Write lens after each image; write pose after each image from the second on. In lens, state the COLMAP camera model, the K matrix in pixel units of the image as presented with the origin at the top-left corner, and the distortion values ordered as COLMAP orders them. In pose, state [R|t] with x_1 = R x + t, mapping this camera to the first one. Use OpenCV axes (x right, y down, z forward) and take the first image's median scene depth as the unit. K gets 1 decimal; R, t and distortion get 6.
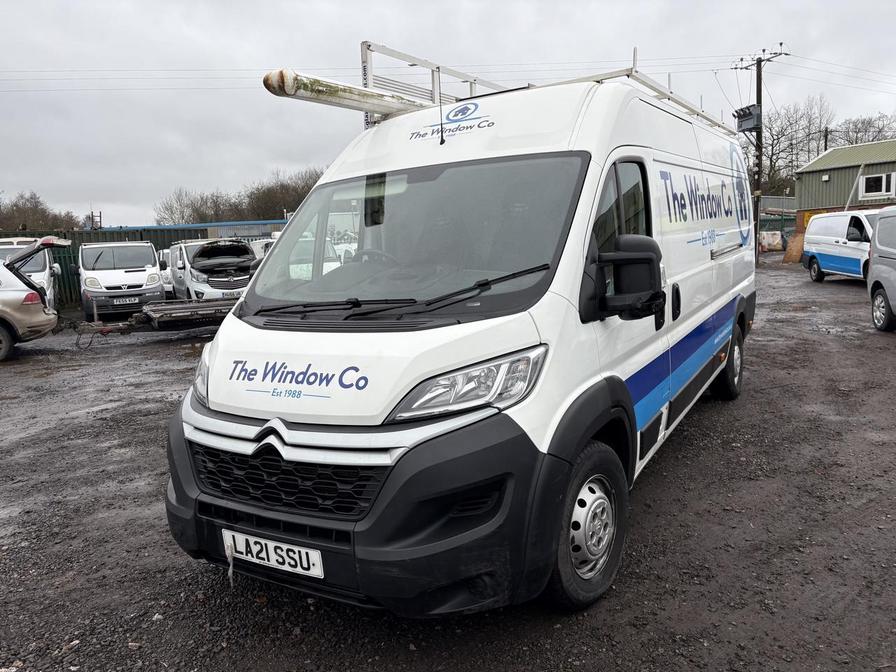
lens RADIAL K [[681.2, 0, 448.0], [0, 681.2, 336.0], [0, 0, 1]] dist [0.003283, 0.001412]
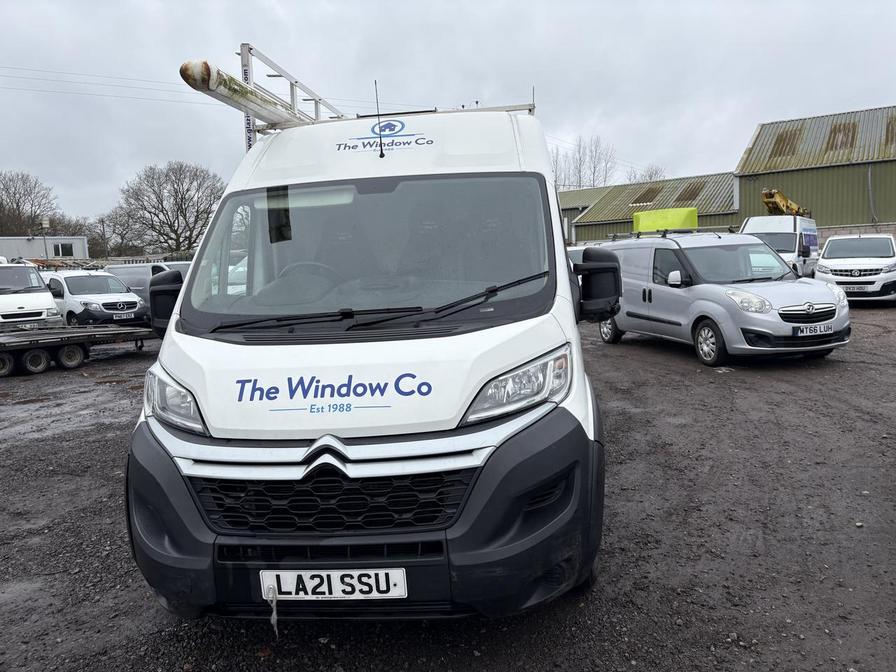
lens RADIAL K [[677.3, 0, 448.1], [0, 677.3, 343.8], [0, 0, 1]] dist [0.012259, 0.001605]
pose [[0.901753, -0.039046, 0.430485, -0.488833], [0.055761, 0.998098, -0.026276, 0.030428], [-0.428640, 0.047699, 0.902215, 0.102313]]
